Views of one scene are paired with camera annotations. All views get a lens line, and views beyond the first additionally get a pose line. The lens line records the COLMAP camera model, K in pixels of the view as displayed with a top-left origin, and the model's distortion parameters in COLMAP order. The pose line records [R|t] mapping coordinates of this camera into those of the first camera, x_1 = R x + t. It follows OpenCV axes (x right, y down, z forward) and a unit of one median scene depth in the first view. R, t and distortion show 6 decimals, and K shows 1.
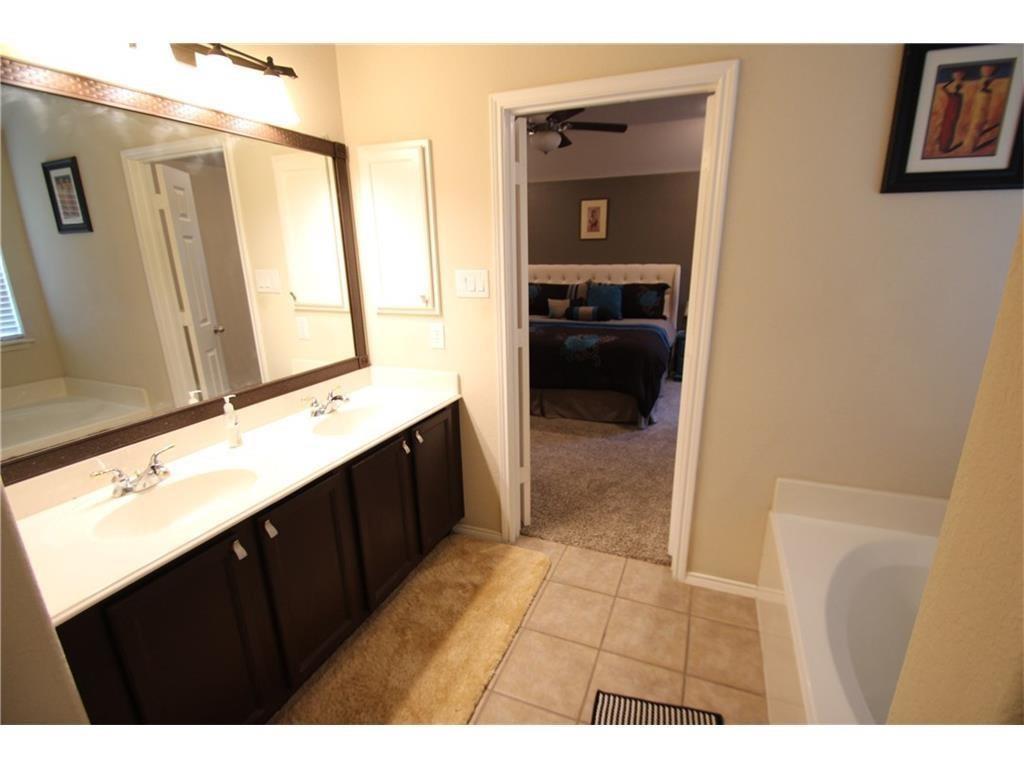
lens RADIAL K [[475.6, 0, 525.1], [0, 475.6, 395.5], [0, 0, 1]] dist [0.015066, -0.016987]
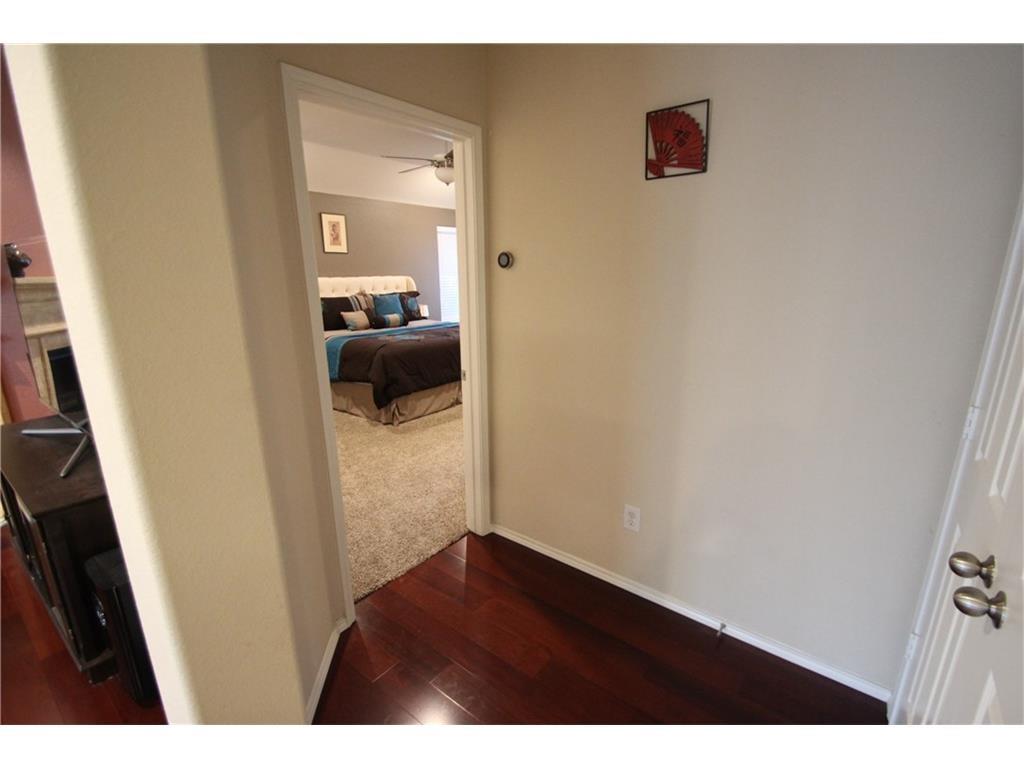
lens RADIAL K [[475.6, 0, 525.1], [0, 475.6, 395.5], [0, 0, 1]] dist [0.015066, -0.016987]
pose [[0.277401, -0.242623, 0.929614, -0.832205], [0.270002, 0.948280, 0.166925, -0.107375], [-0.922035, 0.204692, 0.328562, 0.383648]]
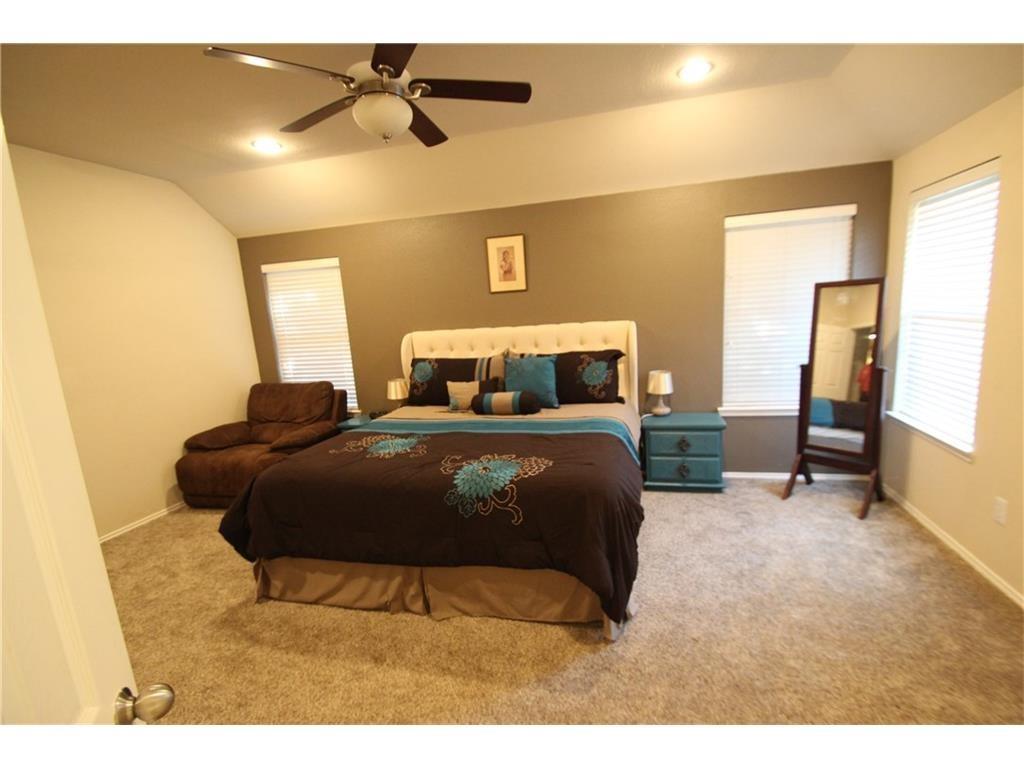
lens RADIAL K [[475.6, 0, 525.1], [0, 475.6, 395.5], [0, 0, 1]] dist [0.015066, -0.016987]
pose [[0.991238, -0.073056, 0.110048, 0.085478], [0.084458, 0.991111, -0.102789, -0.111749], [-0.101561, 0.111183, 0.988597, 0.351572]]
